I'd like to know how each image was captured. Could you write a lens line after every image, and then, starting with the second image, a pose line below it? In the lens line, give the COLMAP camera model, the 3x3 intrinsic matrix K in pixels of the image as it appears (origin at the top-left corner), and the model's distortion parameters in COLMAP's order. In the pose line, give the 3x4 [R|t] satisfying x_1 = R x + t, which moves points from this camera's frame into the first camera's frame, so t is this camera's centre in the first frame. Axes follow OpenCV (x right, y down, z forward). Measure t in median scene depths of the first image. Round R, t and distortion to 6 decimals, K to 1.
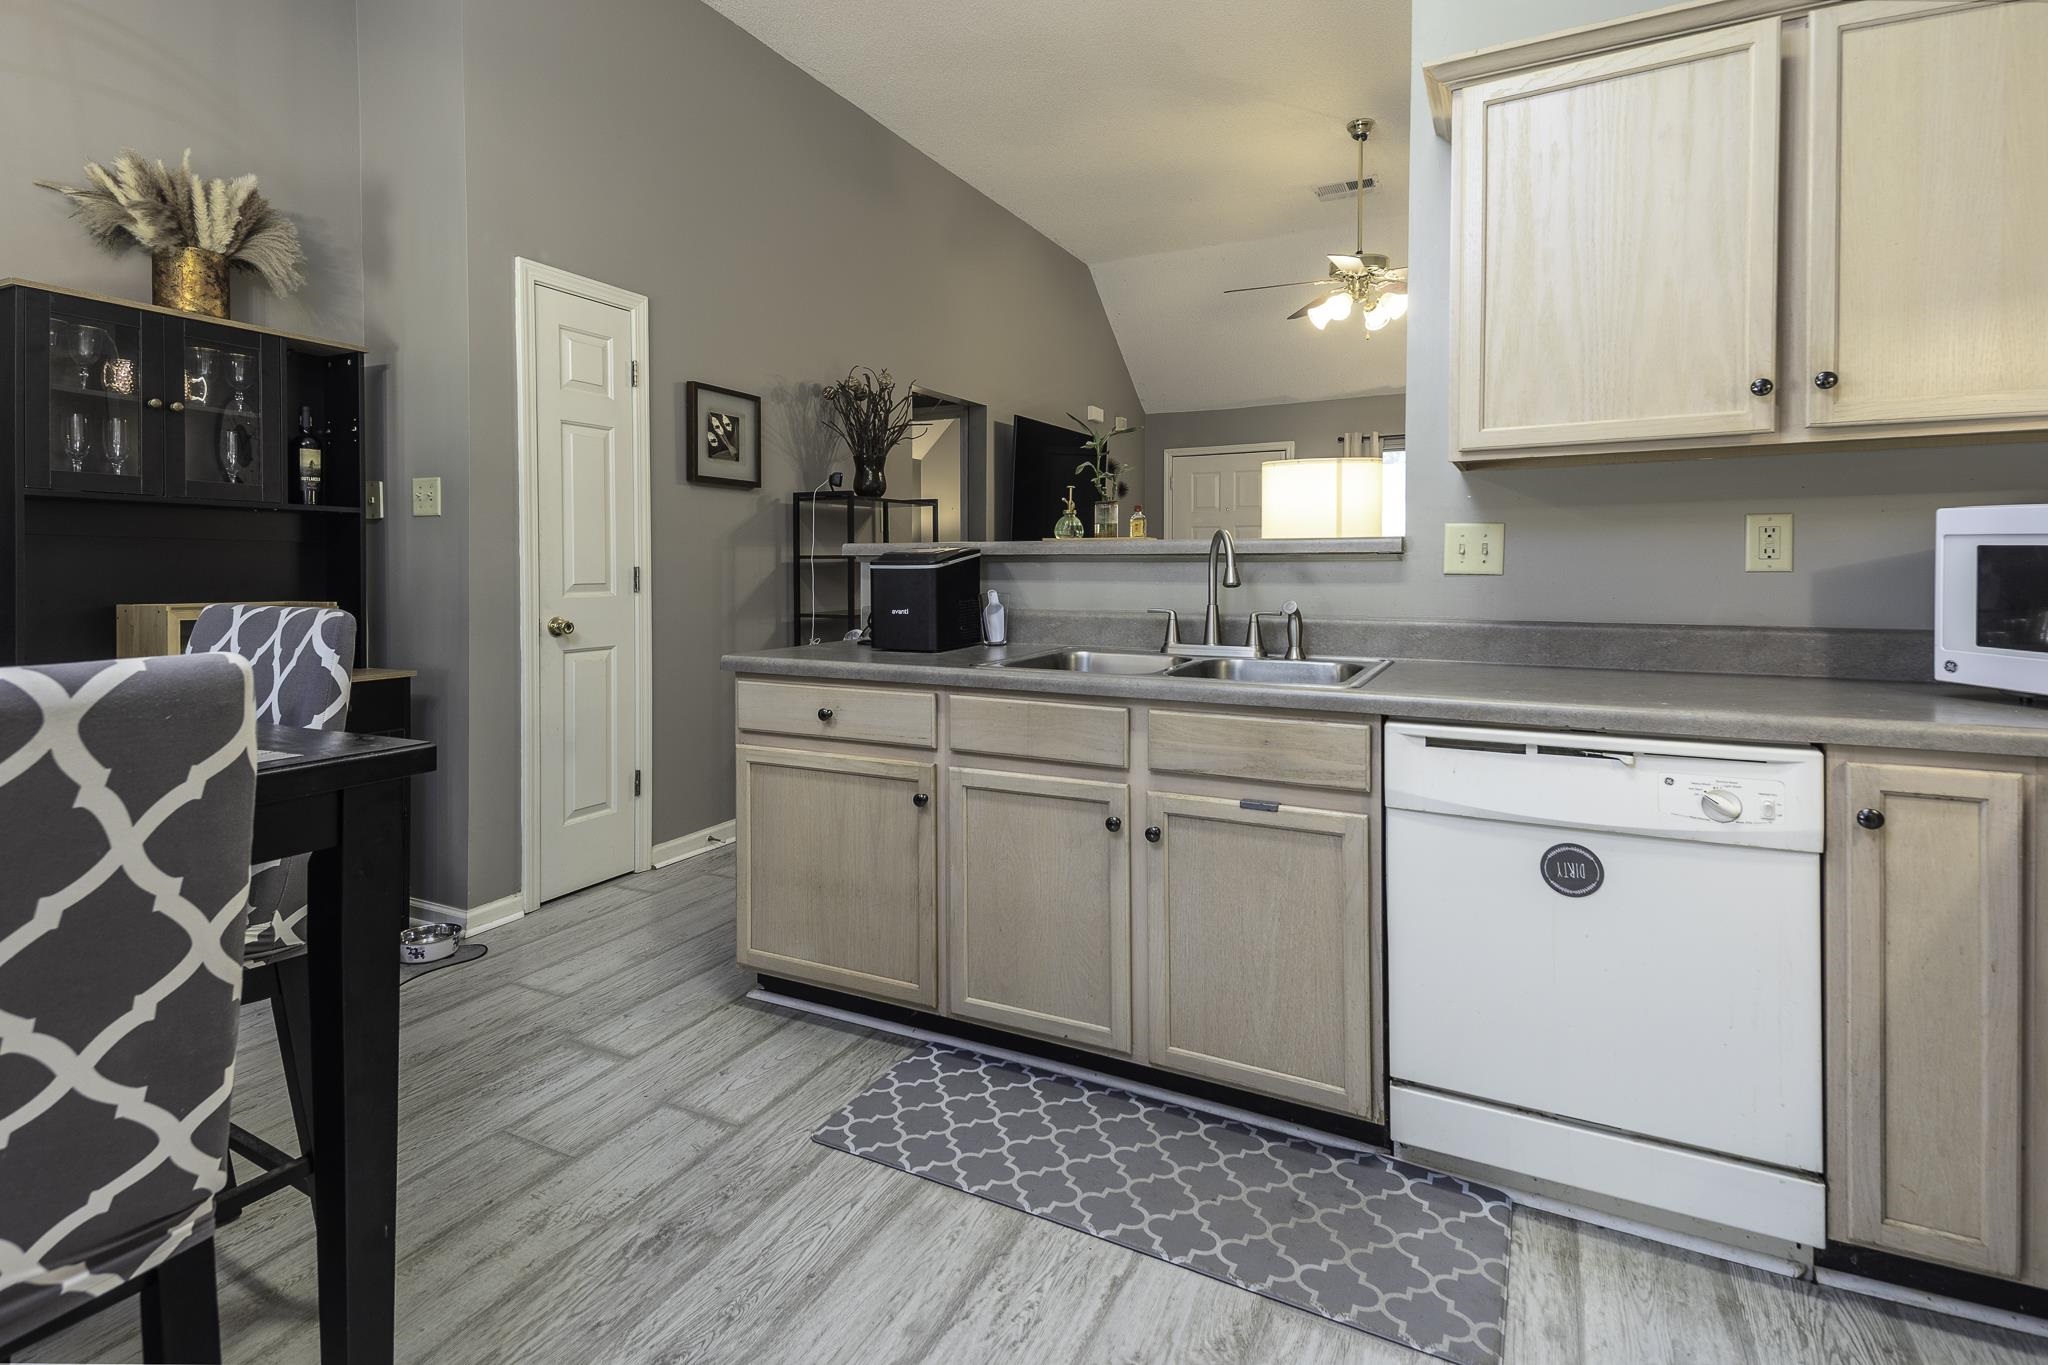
lens RADIAL K [[980.0, 0, 1024.0], [0, 980.0, 682.5], [0, 0, 1]] dist [0.019393, -0.001001]
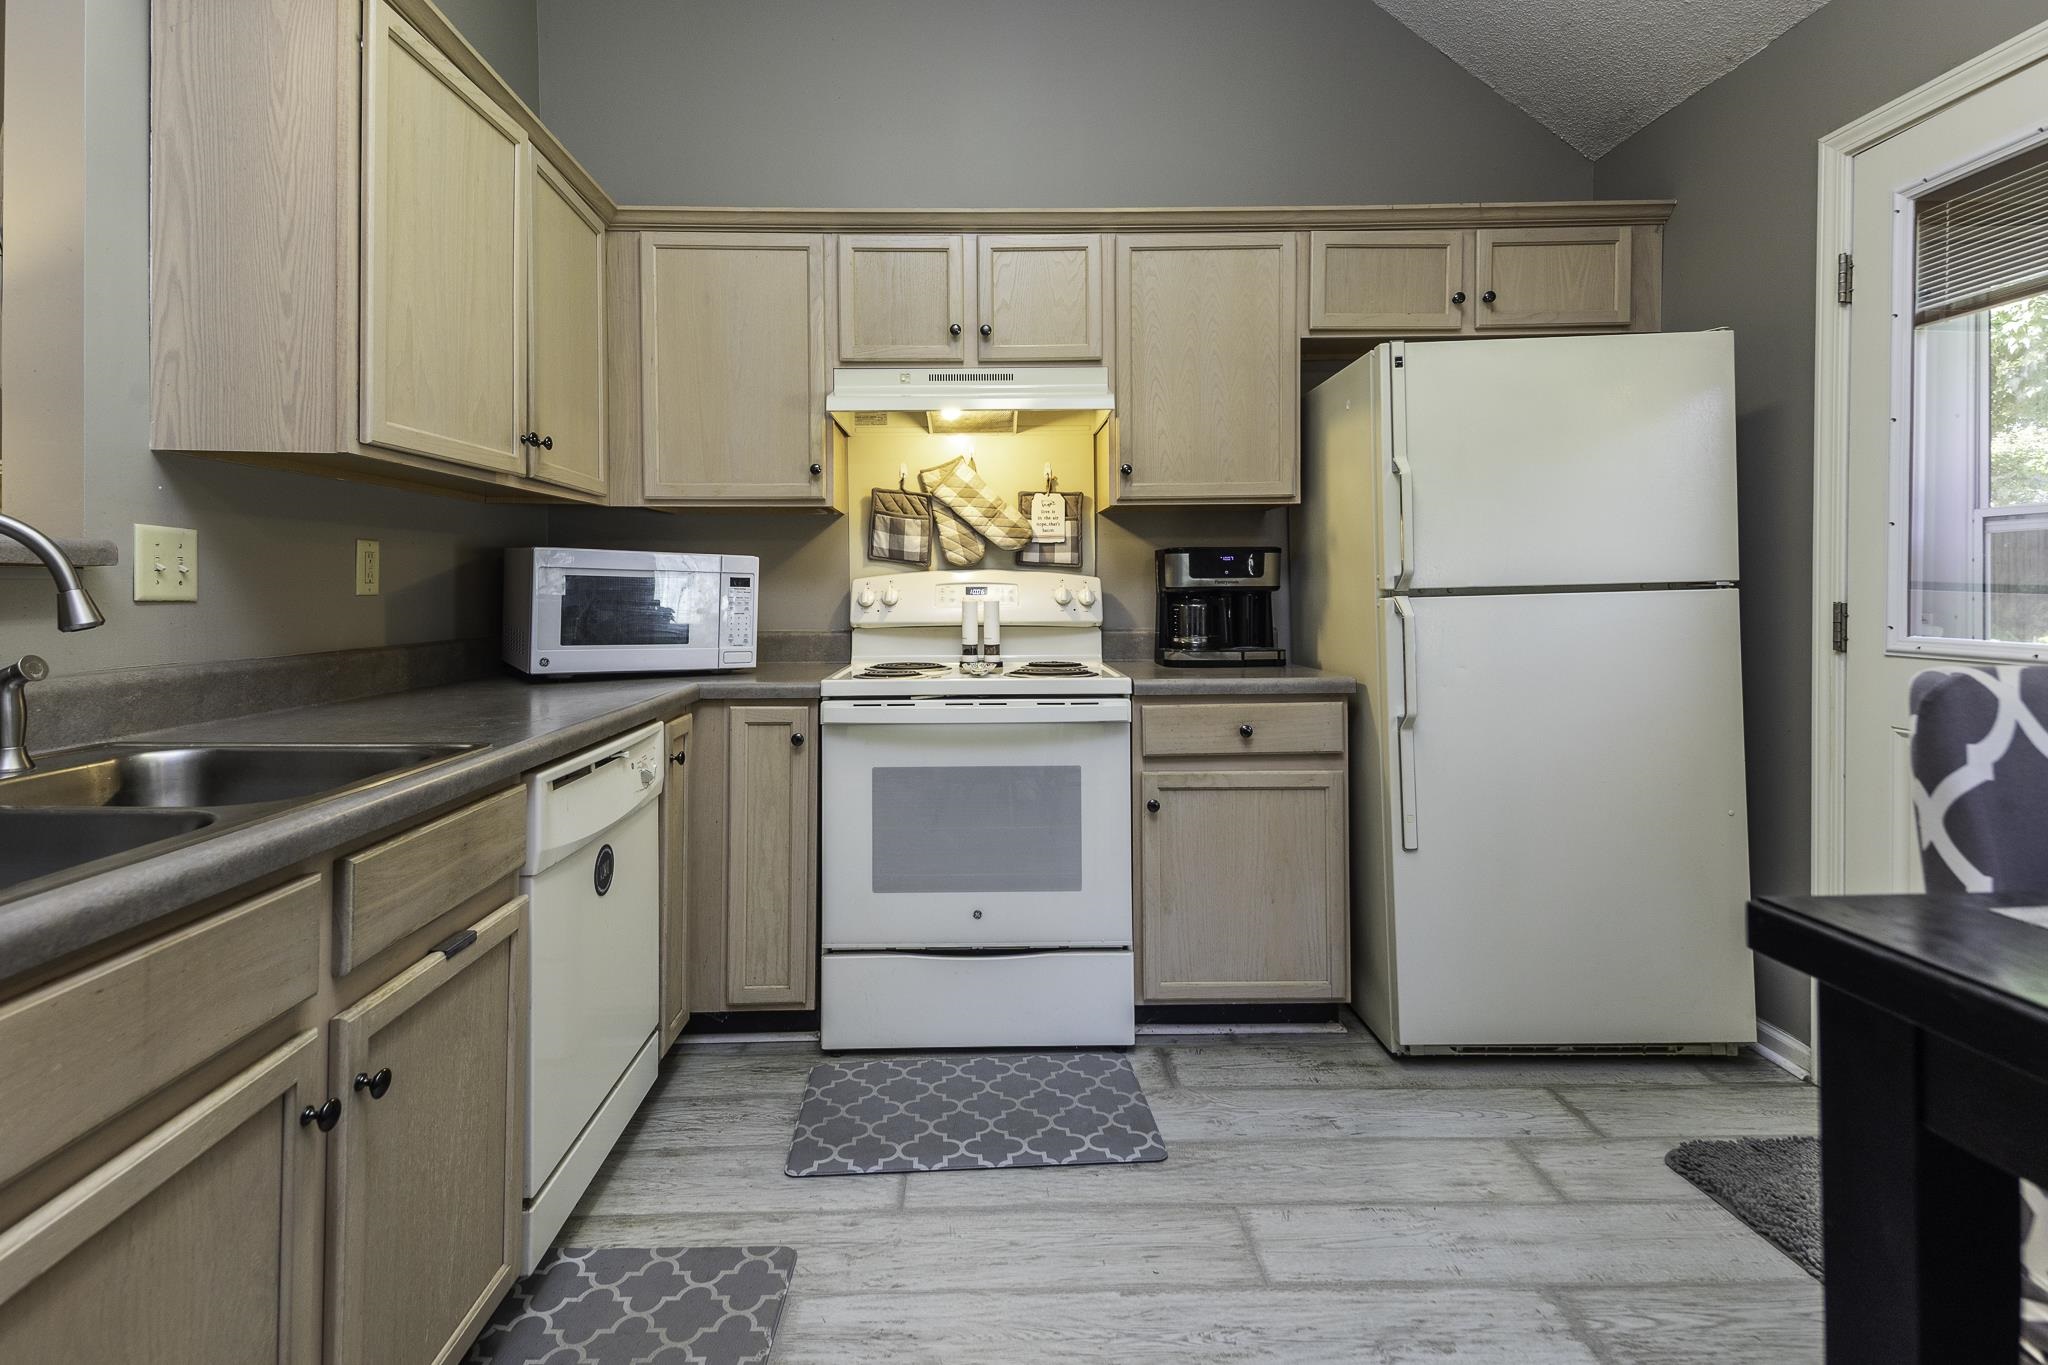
lens RADIAL K [[980.0, 0, 1024.0], [0, 980.0, 682.5], [0, 0, 1]] dist [0.019393, -0.001001]
pose [[-0.487288, -0.081174, 0.869460, -0.561889], [0.110123, 0.982009, 0.153400, -0.120170], [-0.866270, 0.170498, -0.469582, 1.033452]]
